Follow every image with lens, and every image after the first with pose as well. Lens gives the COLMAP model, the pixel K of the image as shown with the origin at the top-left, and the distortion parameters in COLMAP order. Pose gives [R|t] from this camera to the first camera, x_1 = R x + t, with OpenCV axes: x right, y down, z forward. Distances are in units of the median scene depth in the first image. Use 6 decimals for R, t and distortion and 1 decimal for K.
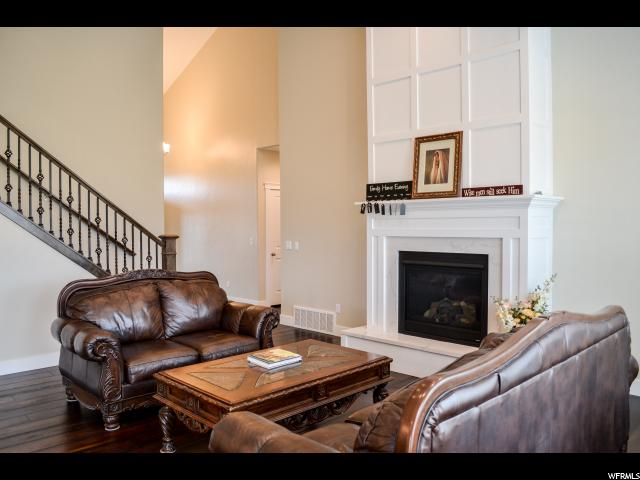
lens RADIAL K [[494.7, 0, 320.0], [0, 494.7, 240.0], [0, 0, 1]] dist [-0.064599, 0.000146]
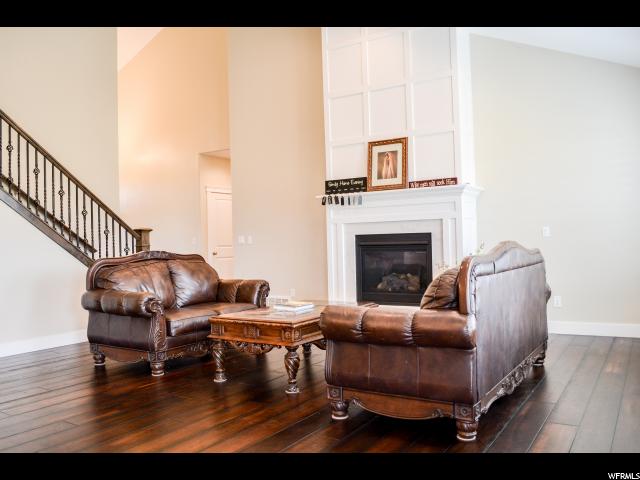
lens RADIAL K [[516.6, 0, 313.7], [0, 516.6, 240.7], [0, 0, 1]] dist [-0.064301, -0.001924]
pose [[0.977337, -0.019980, 0.210745, -0.224388], [0.027070, 0.999159, -0.030812, 0.077870], [-0.209952, 0.035818, 0.977055, -0.232459]]
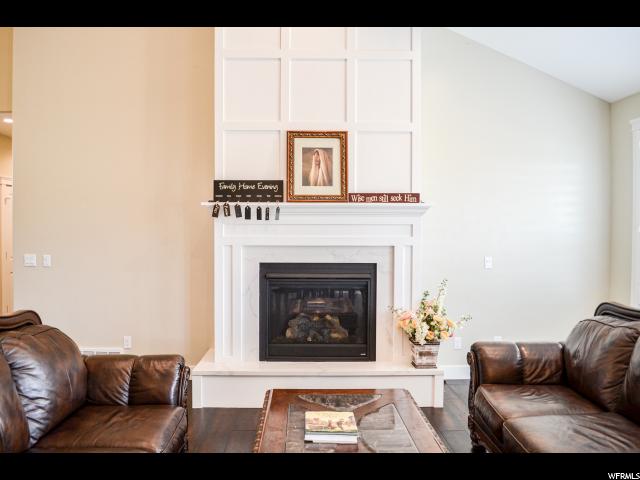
lens RADIAL K [[500.4, 0, 300.6], [0, 500.4, 241.5], [0, 0, 1]] dist [-0.089345, -0.002368]
pose [[0.706136, -0.008015, 0.708030, -0.422245], [0.014438, 0.999891, -0.003080, -0.011468], [-0.707929, 0.012398, 0.706175, 0.382839]]
